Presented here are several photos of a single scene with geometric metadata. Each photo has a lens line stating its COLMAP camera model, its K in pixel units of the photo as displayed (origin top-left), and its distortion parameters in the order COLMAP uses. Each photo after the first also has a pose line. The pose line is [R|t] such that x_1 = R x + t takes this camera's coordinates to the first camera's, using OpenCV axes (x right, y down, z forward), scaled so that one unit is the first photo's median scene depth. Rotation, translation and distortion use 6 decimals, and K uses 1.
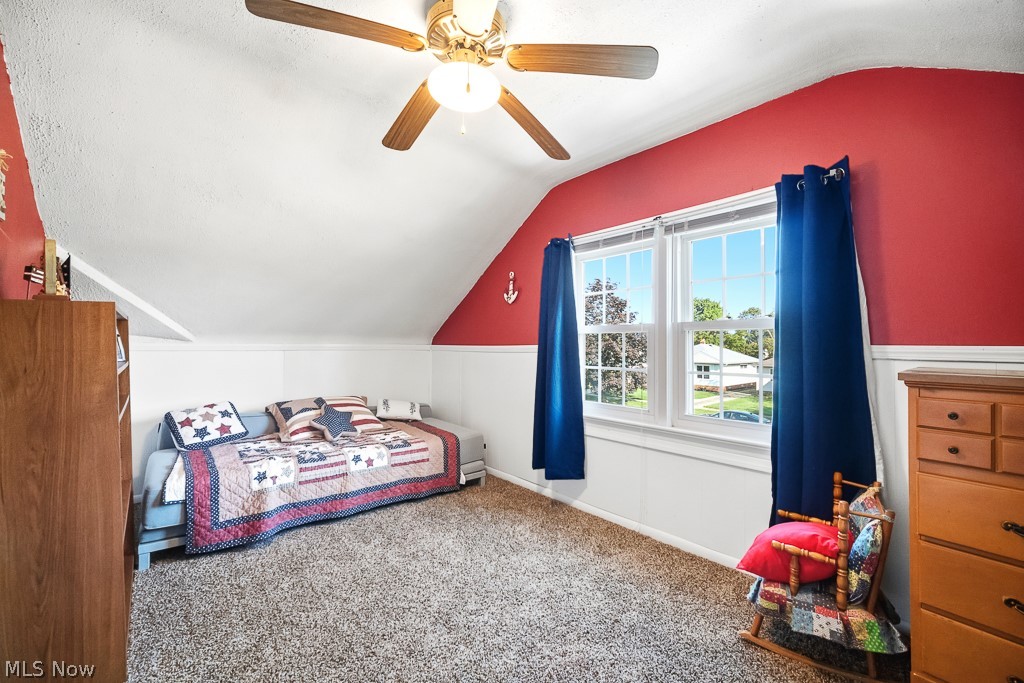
lens RADIAL K [[401.7, 0, 511.5], [0, 401.7, 340.3], [0, 0, 1]] dist [-0.001857, 0.000007]
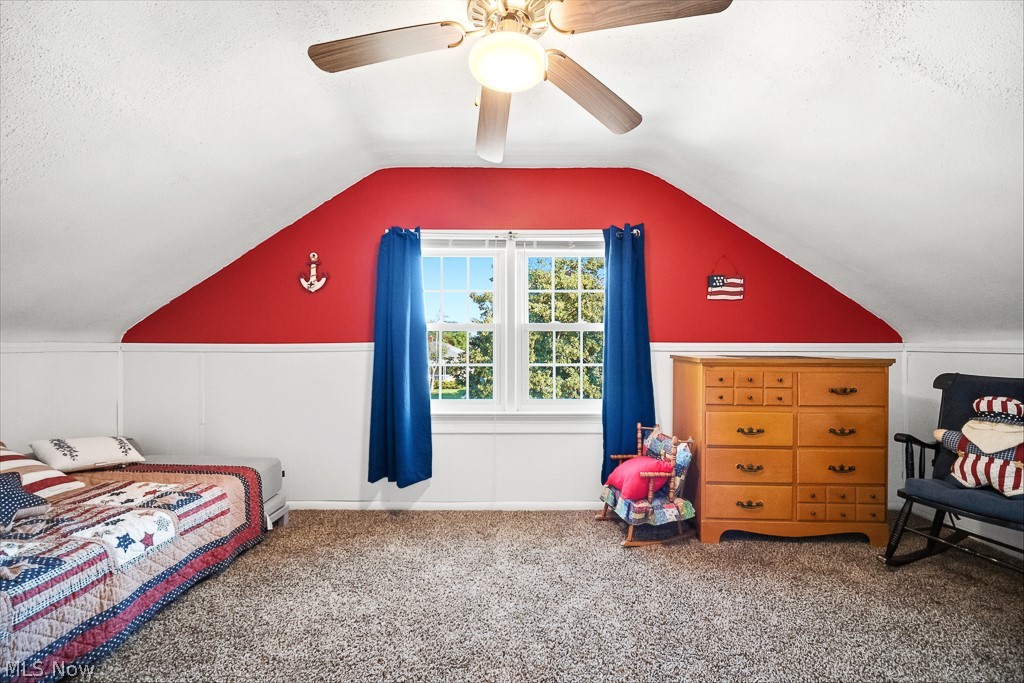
lens RADIAL K [[396.0, 0, 511.8], [0, 396.0, 347.0], [0, 0, 1]] dist [0.000963, 0.000245]
pose [[0.666722, -0.009152, 0.745250, -0.431402], [-0.007438, 0.999793, 0.018932, 0.001988], [-0.745269, -0.018166, 0.666516, 0.212687]]
